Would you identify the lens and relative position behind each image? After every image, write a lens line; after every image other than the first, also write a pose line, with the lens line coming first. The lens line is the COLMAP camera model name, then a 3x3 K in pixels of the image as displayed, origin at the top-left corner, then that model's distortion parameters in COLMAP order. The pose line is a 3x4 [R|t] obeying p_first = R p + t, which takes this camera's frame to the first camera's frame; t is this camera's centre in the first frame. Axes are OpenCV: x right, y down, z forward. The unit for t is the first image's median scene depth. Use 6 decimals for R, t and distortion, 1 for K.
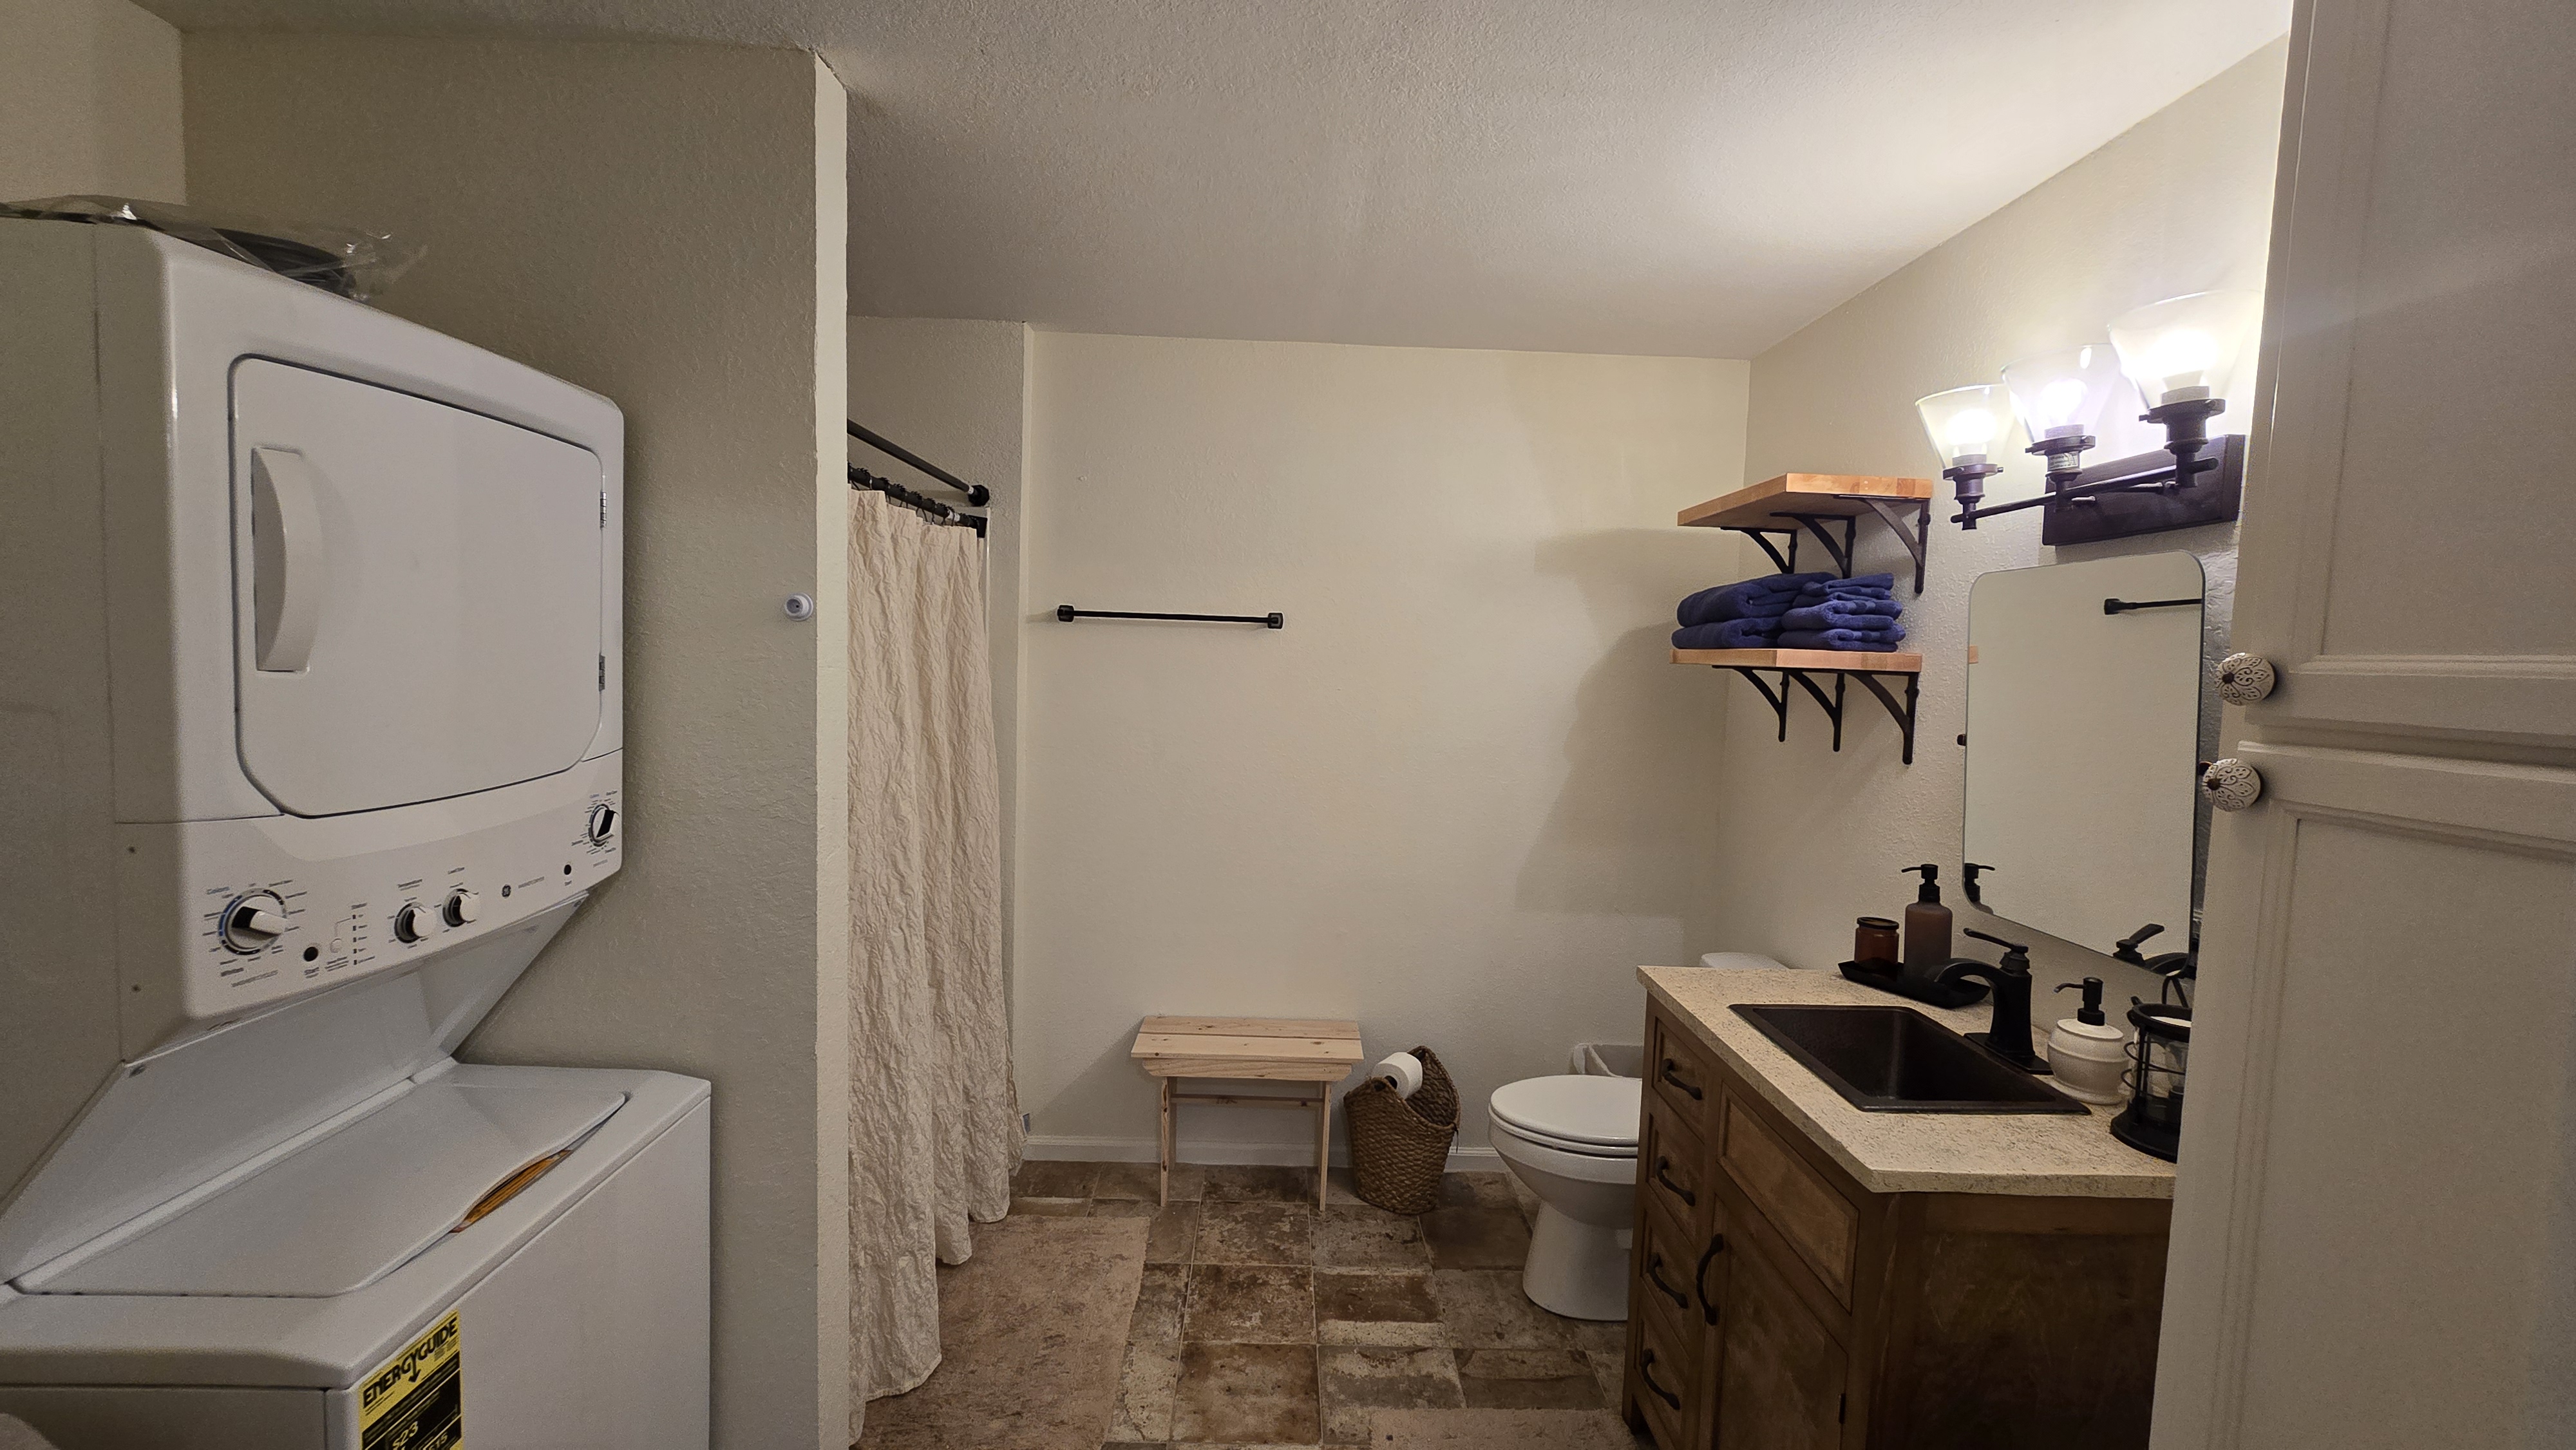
lens RADIAL K [[1057.9, 0, 1300.0], [0, 1057.9, 715.6], [0, 0, 1]] dist [-0.015995, 0.004381]
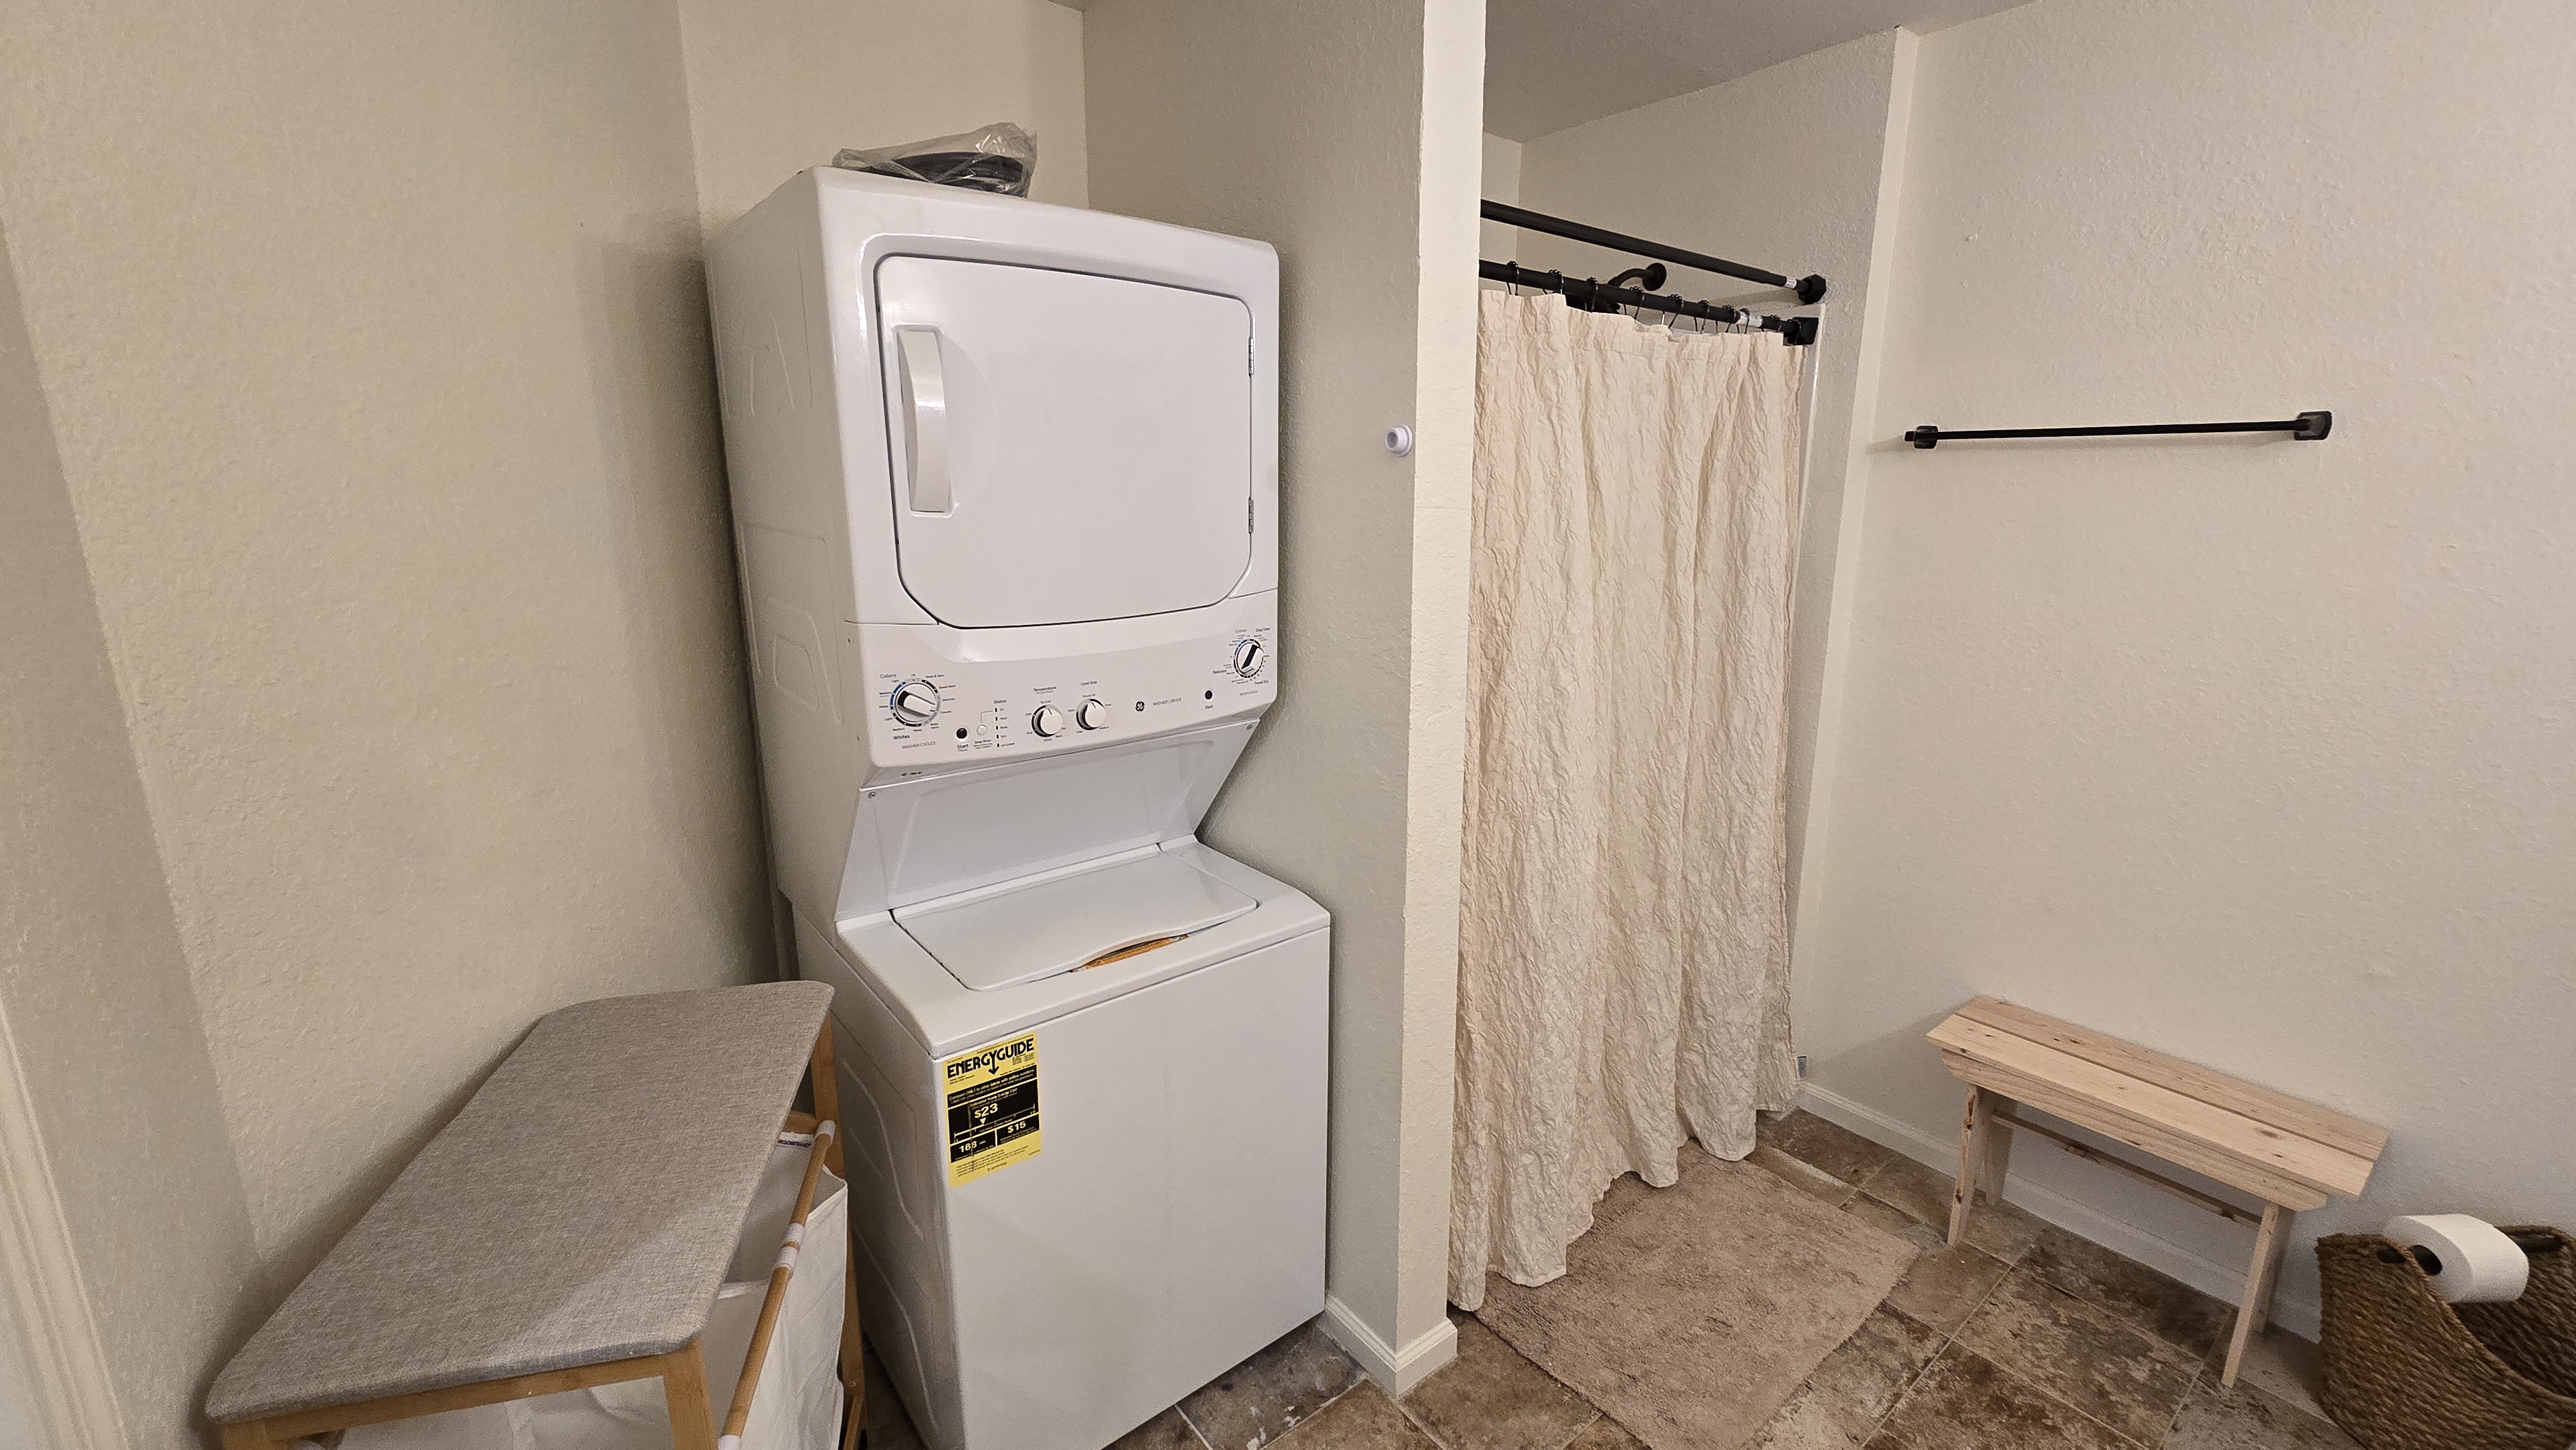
lens RADIAL K [[1057.9, 0, 1276.8], [0, 1057.9, 719.2], [0, 0, 1]] dist [-0.015995, 0.004381]
pose [[0.595576, 0.144300, -0.790232, 0.163375], [-0.033424, 0.987333, 0.155102, -0.002967], [0.802603, -0.065962, 0.592855, 0.274088]]
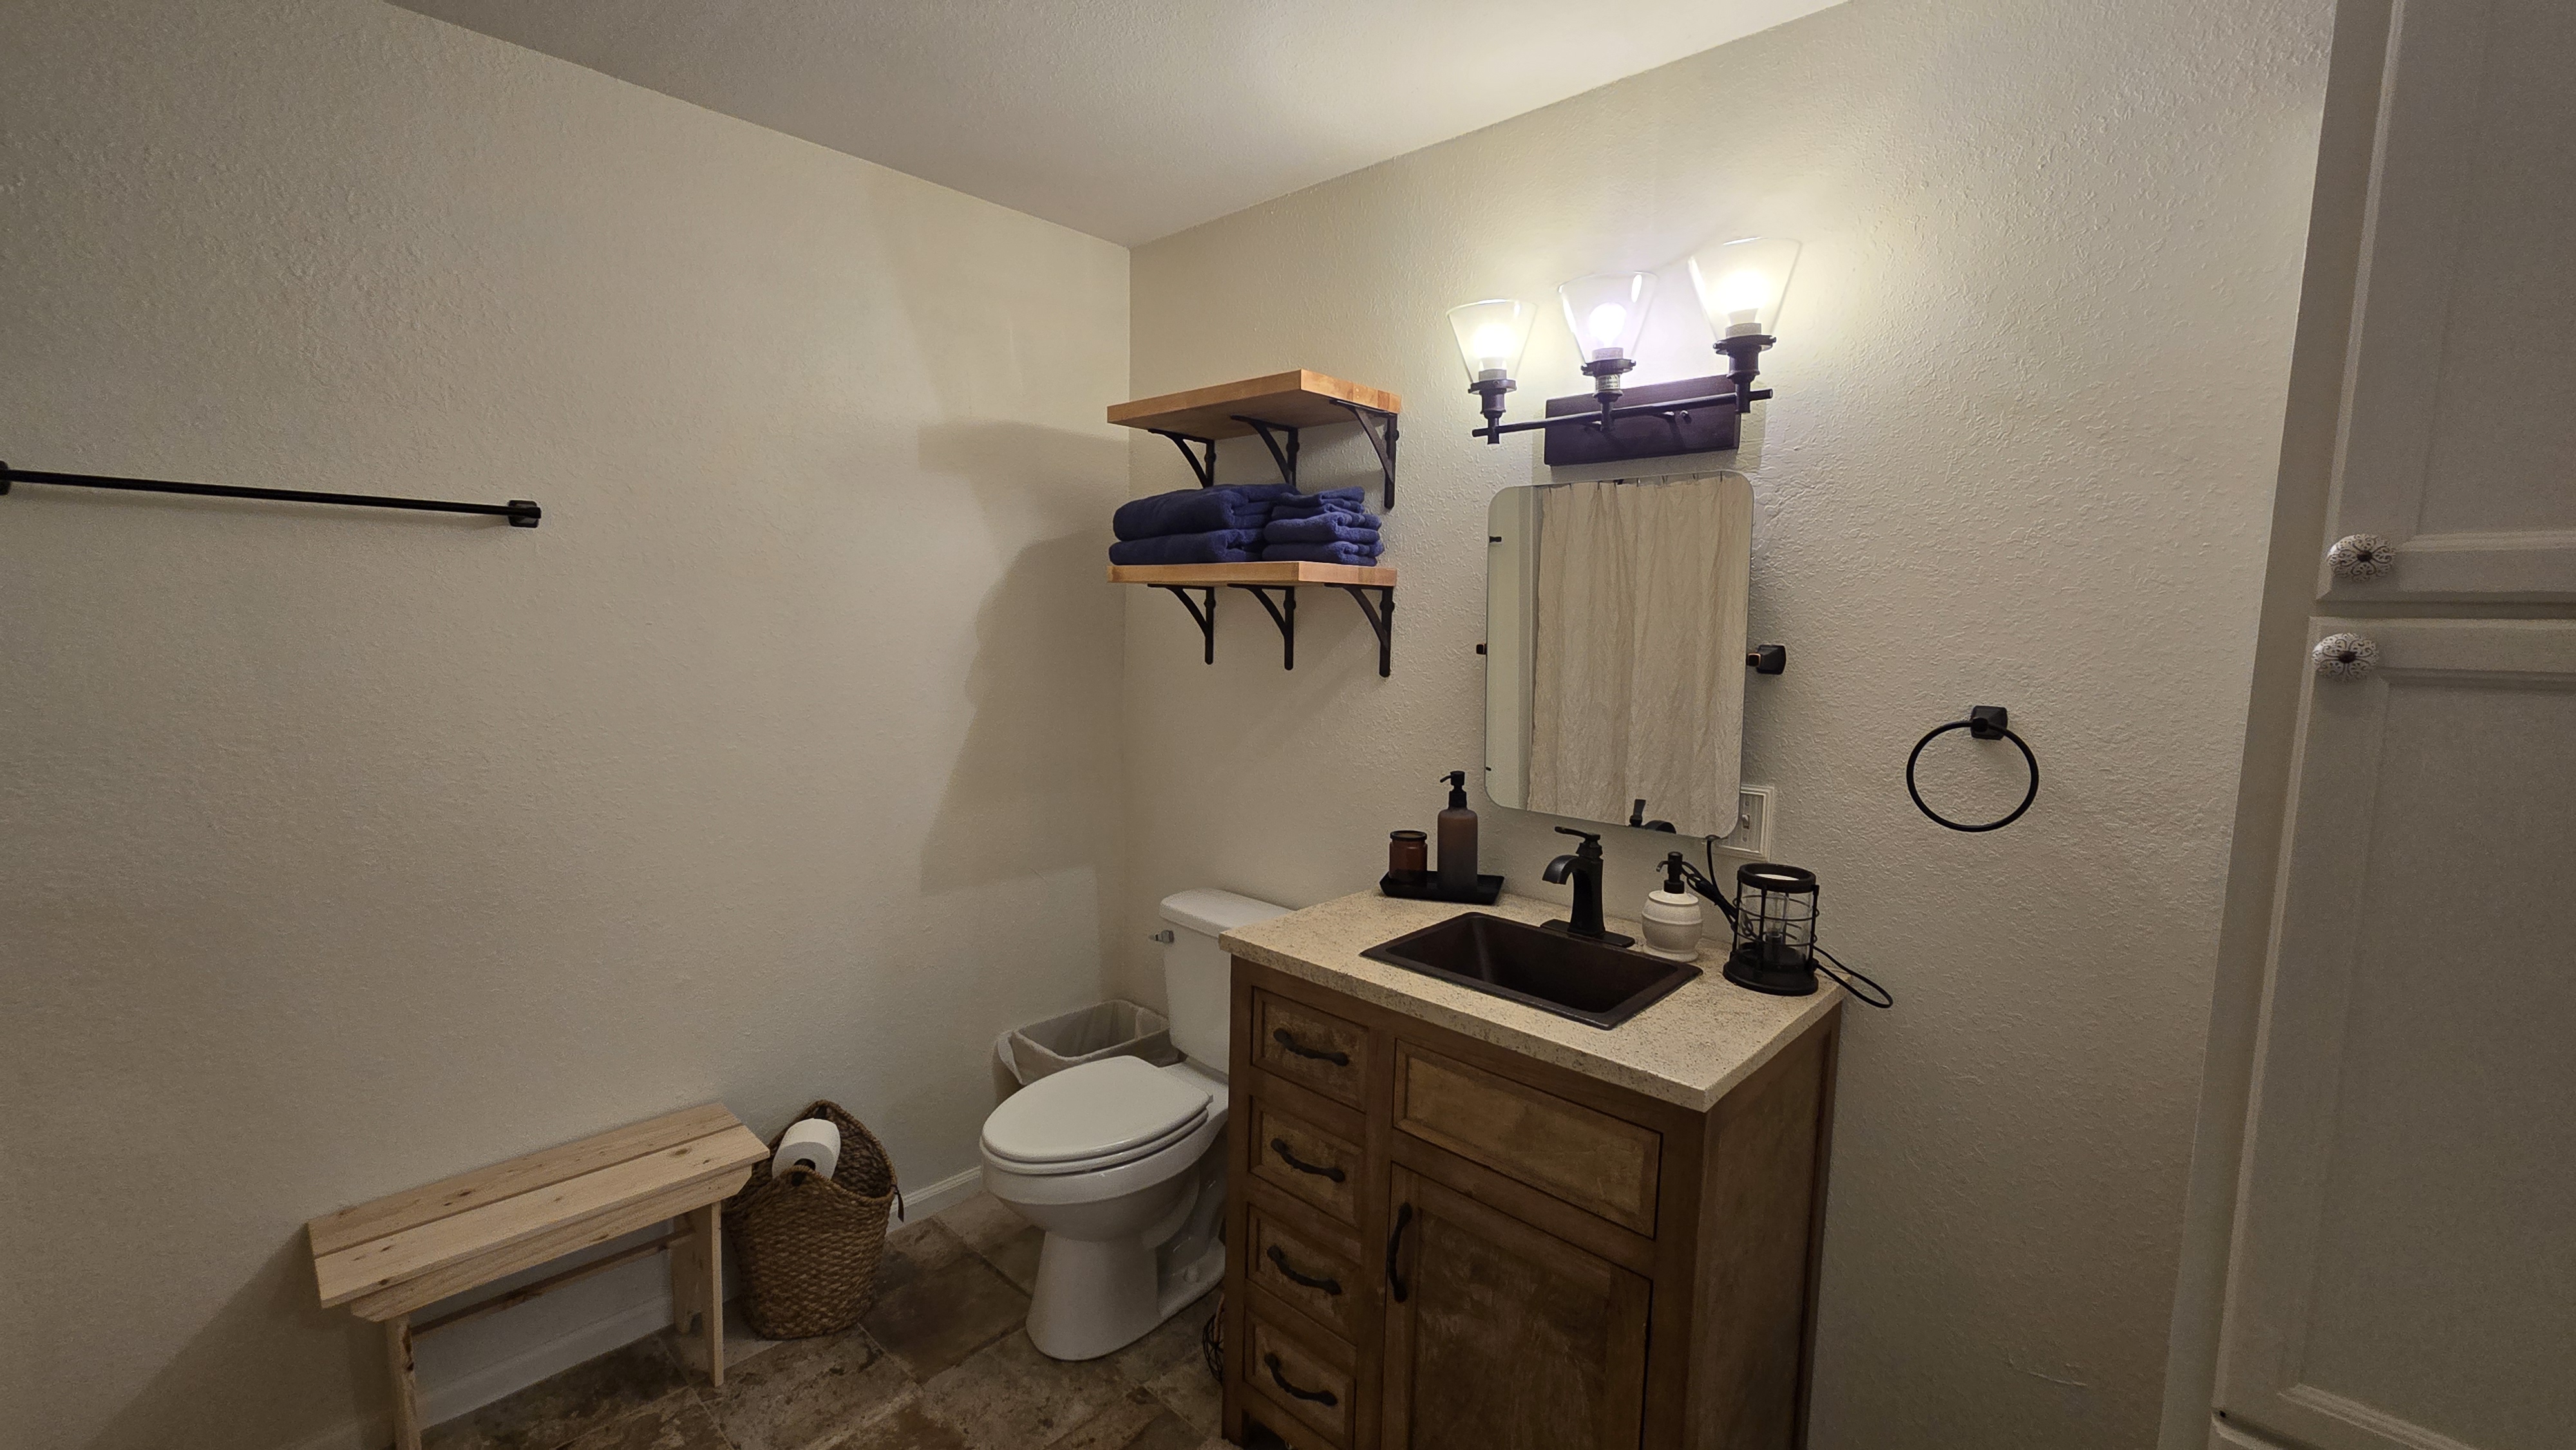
lens RADIAL K [[1057.9, 0, 1321.8], [0, 1057.9, 711.0], [0, 0, 1]] dist [-0.015995, 0.004381]
pose [[0.693947, -0.089196, 0.714480, -0.213587], [0.046801, 0.995787, 0.078858, -0.004688], [-0.718504, -0.021284, 0.695197, 0.347450]]
